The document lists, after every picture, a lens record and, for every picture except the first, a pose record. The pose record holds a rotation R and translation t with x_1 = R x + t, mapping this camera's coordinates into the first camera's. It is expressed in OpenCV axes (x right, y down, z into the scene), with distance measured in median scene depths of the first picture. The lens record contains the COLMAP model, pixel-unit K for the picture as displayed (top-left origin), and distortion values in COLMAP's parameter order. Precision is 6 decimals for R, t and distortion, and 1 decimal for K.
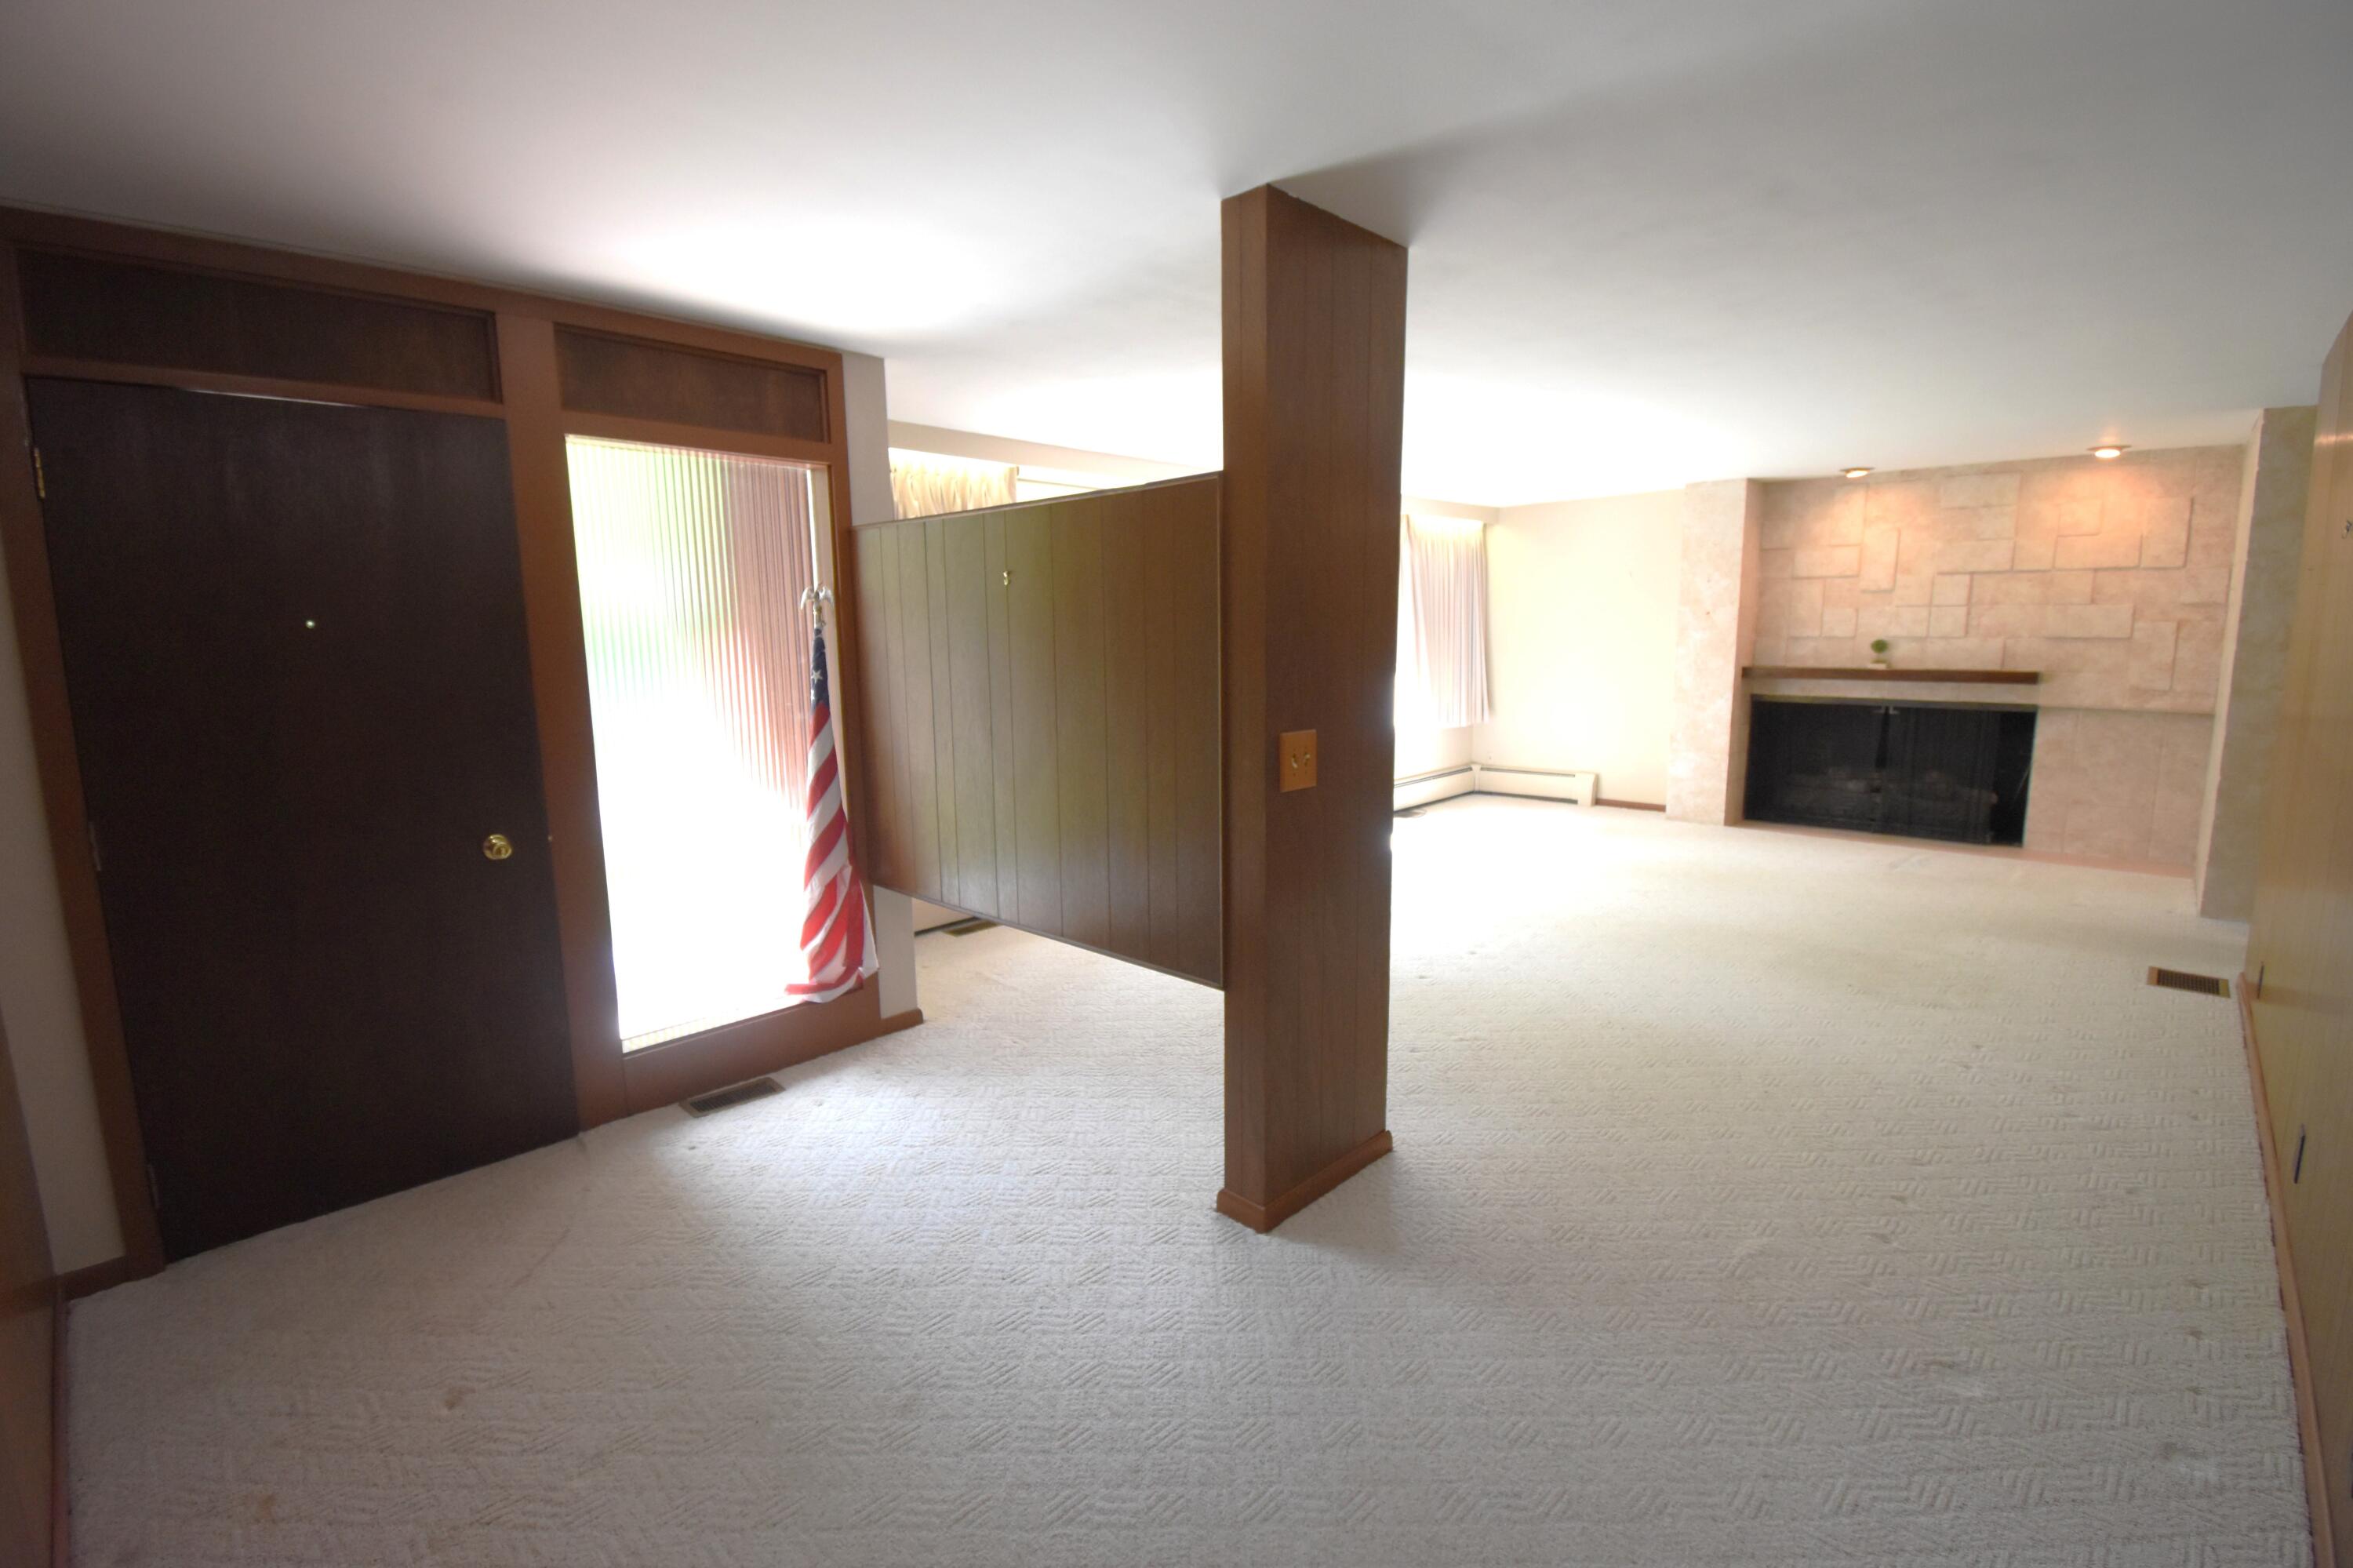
lens RADIAL K [[1035.8, 0, 1170.0], [0, 1035.8, 788.4], [0, 0, 1]] dist [0.018821, -0.026038]
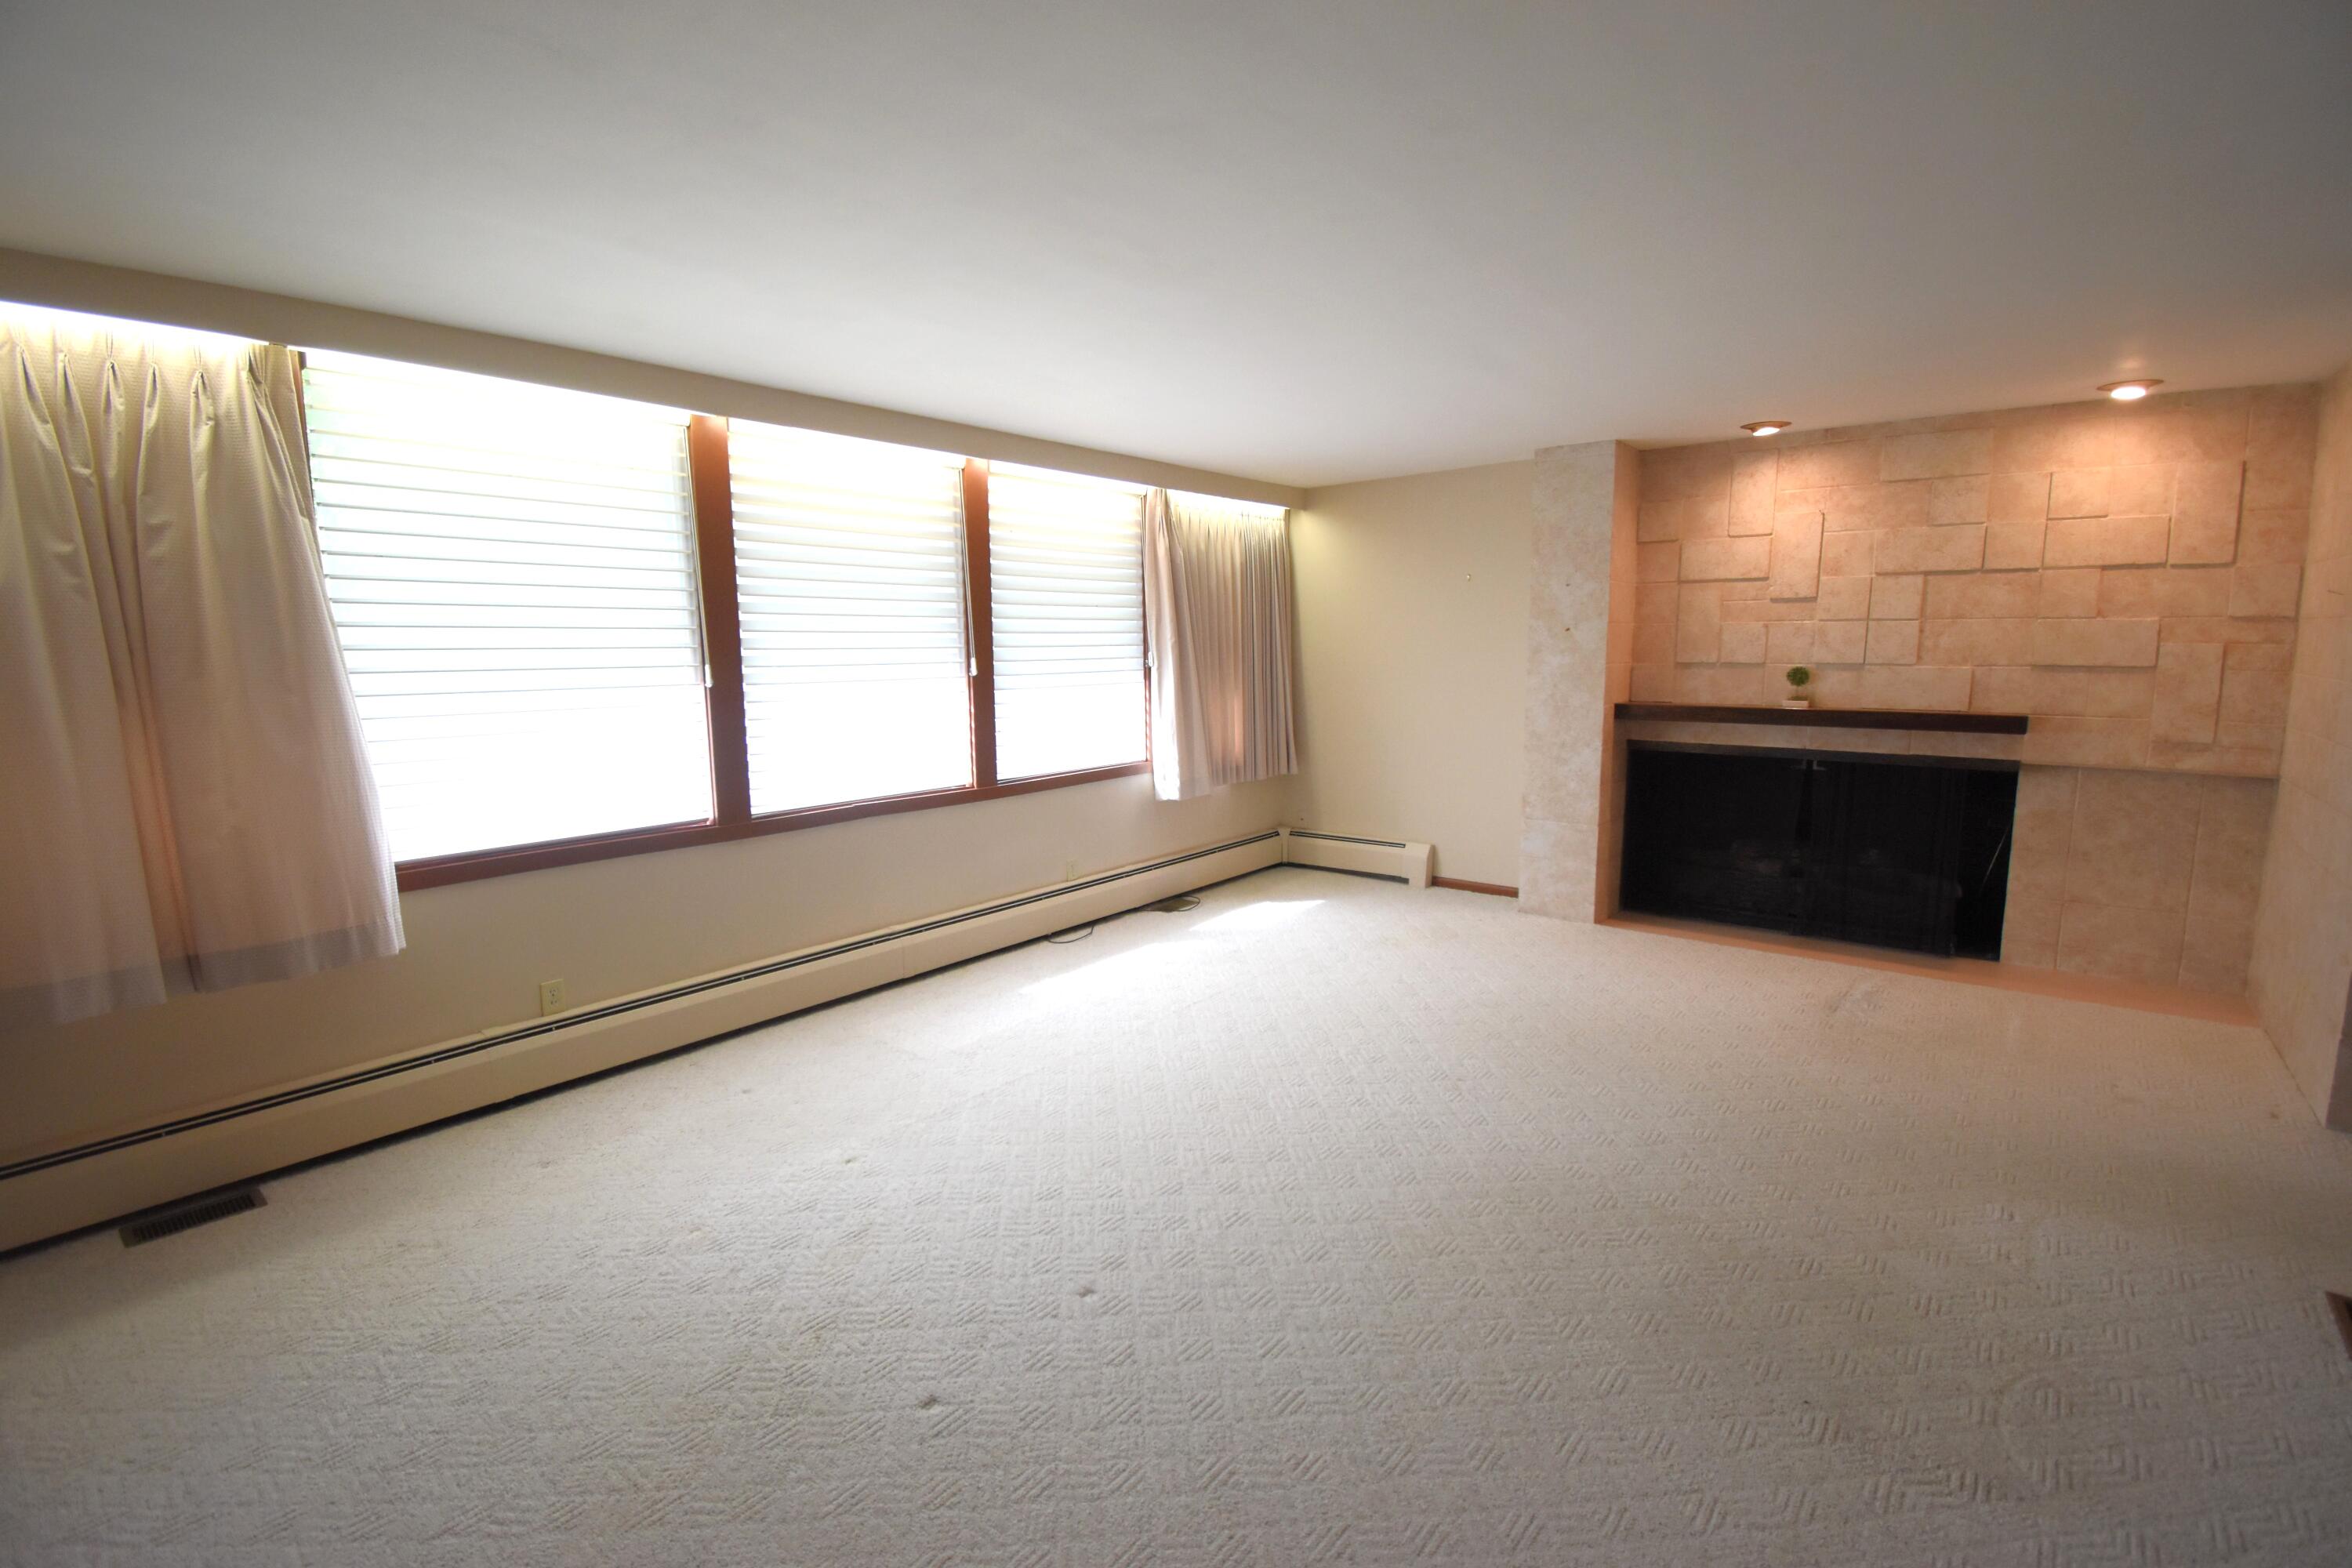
lens RADIAL K [[1035.3, 0, 1169.5], [0, 1035.3, 788.4], [0, 0, 1]] dist [0.018821, -0.026038]
pose [[0.996774, -0.006887, 0.079965, 0.215700], [0.008180, 0.999841, -0.015862, -0.057683], [-0.079843, 0.016465, 0.996671, 0.359908]]
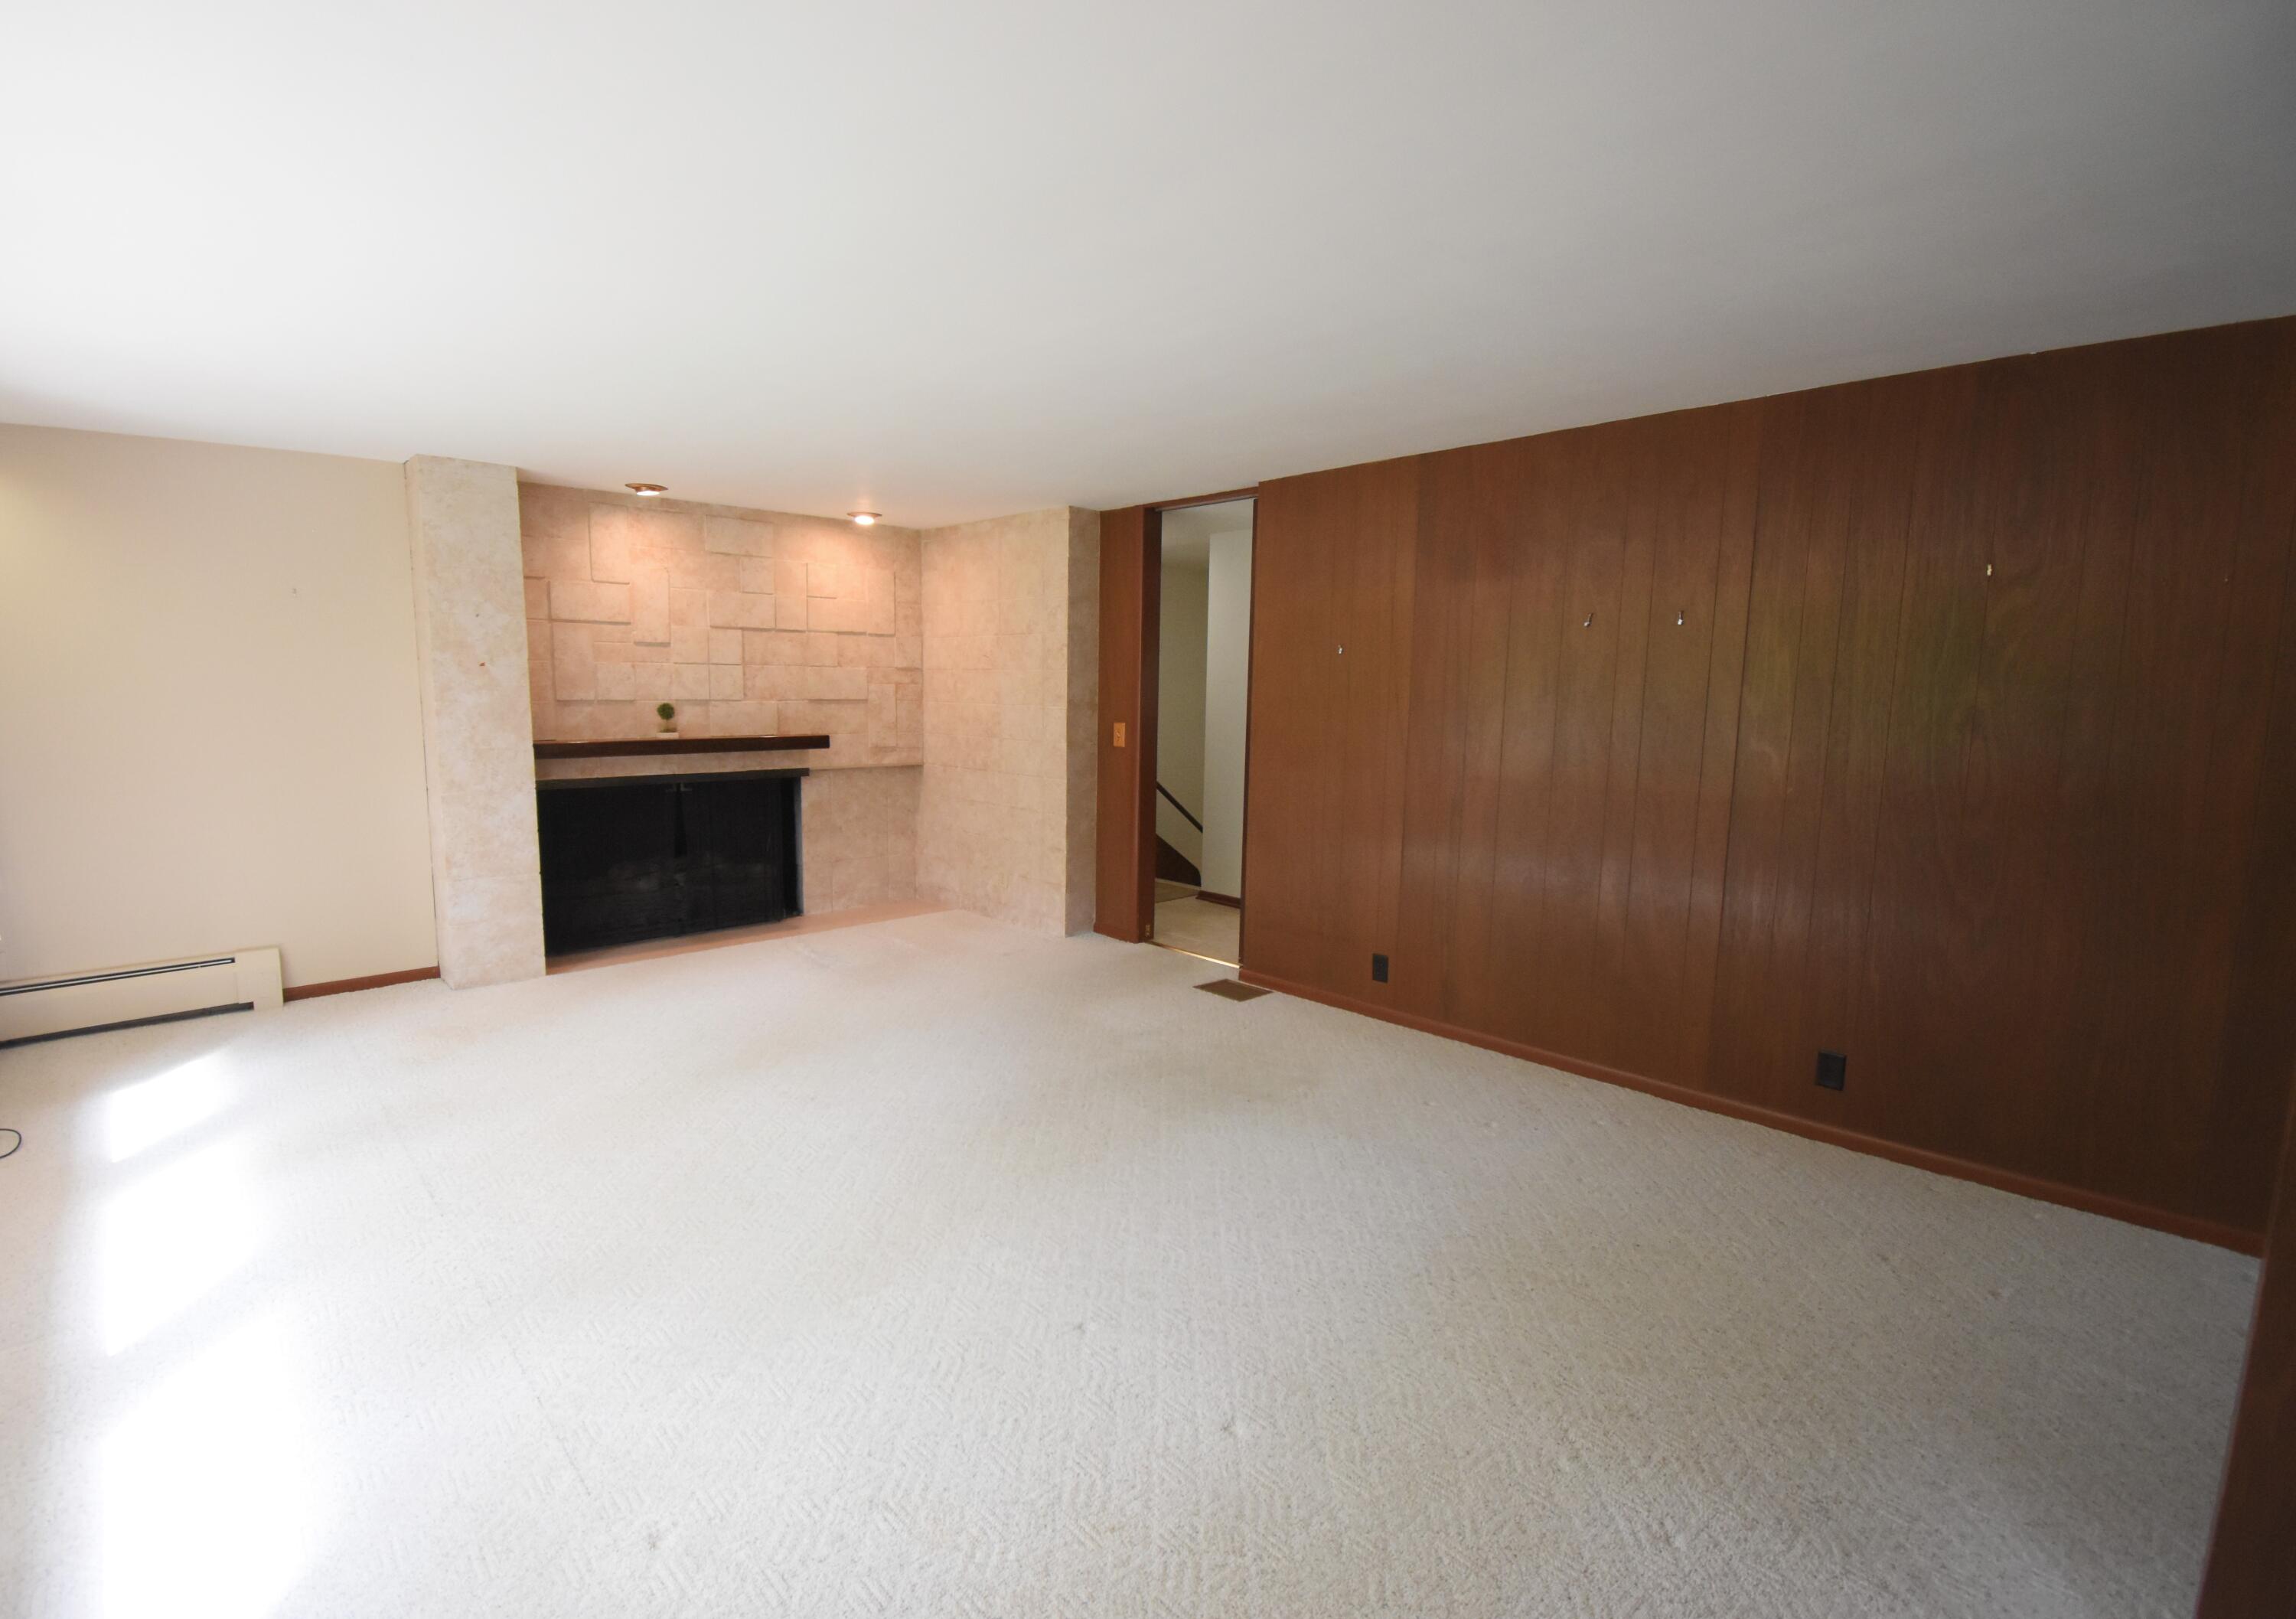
lens RADIAL K [[1069.8, 0, 1077.8], [0, 1069.8, 817.3], [0, 0, 1]] dist [0.000069, -0.000103]
pose [[0.077388, -0.112956, 0.990582, -0.148966], [0.143172, 0.984523, 0.101079, -0.103675], [-0.986668, 0.134002, 0.092362, 0.680961]]
